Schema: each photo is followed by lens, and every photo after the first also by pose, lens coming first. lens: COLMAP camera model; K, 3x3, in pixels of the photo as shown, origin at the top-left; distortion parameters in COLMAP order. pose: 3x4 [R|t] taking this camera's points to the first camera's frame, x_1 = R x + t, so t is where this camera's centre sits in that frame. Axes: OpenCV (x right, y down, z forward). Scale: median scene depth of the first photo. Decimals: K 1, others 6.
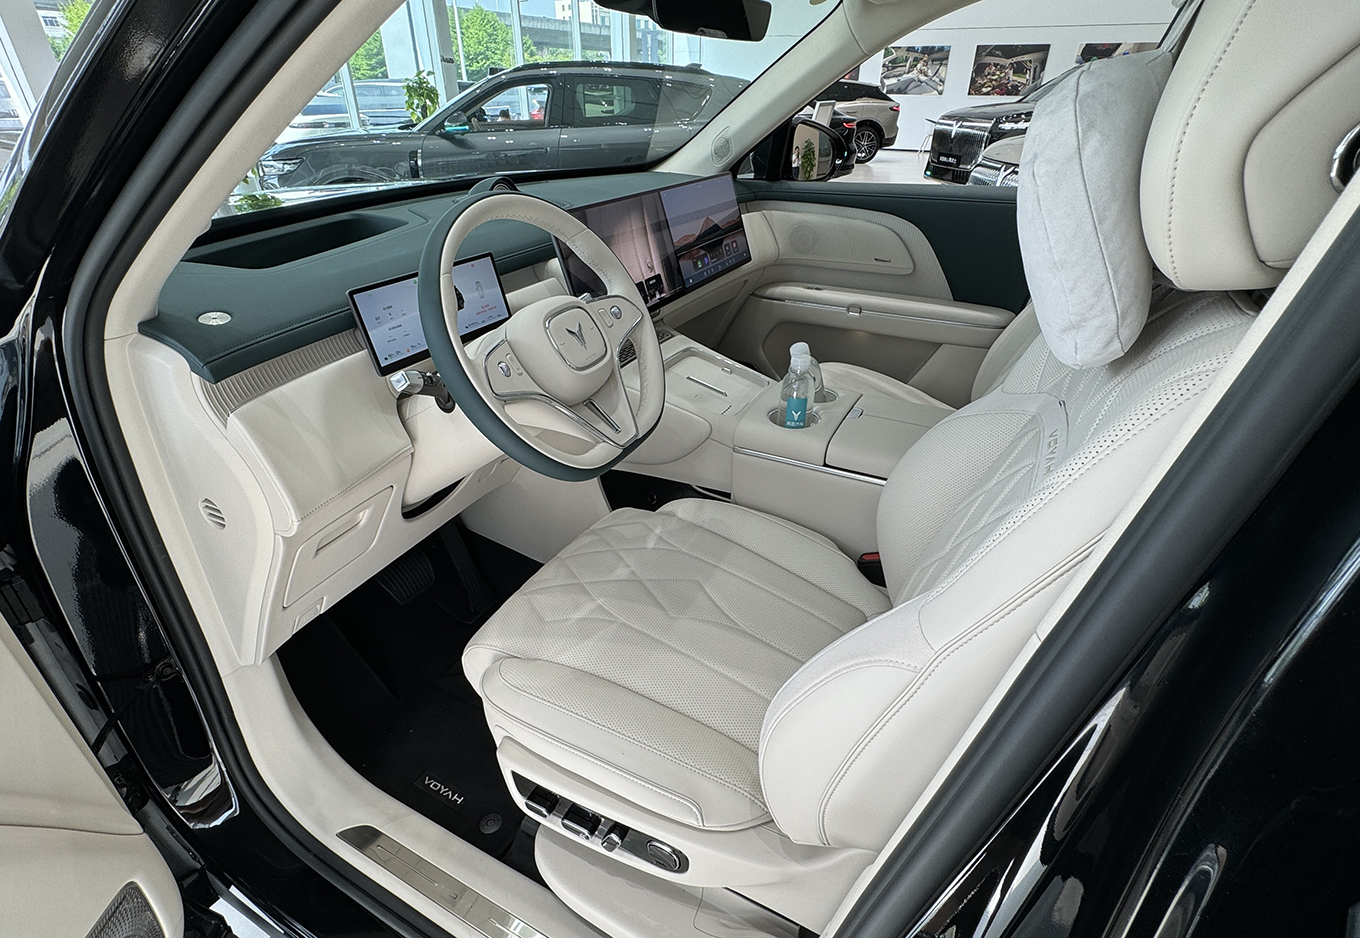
lens RADIAL K [[686.8, 0, 684.2], [0, 686.8, 468.8], [0, 0, 1]] dist [-0.001272, -0.001432]
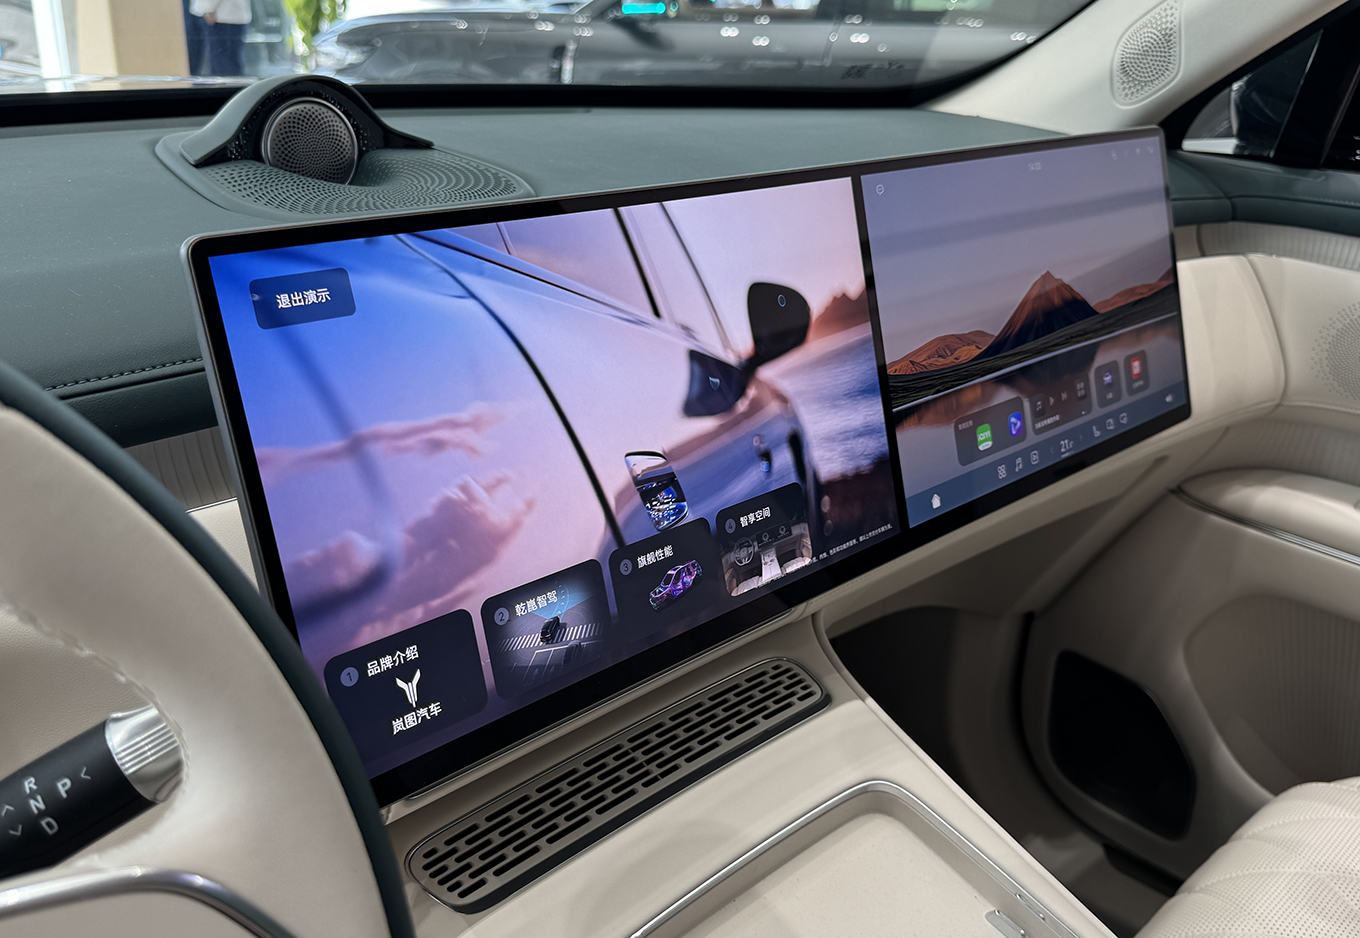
lens RADIAL K [[1273.4, 0, 677.1], [0, 1273.4, 470.8], [0, 0, 1]] dist [0.015477, 0.000000]
pose [[0.952100, 0.158399, -0.261565, 0.030494], [-0.191532, 0.975713, -0.106304, -0.157279], [0.238374, 0.151310, 0.959314, 0.368786]]
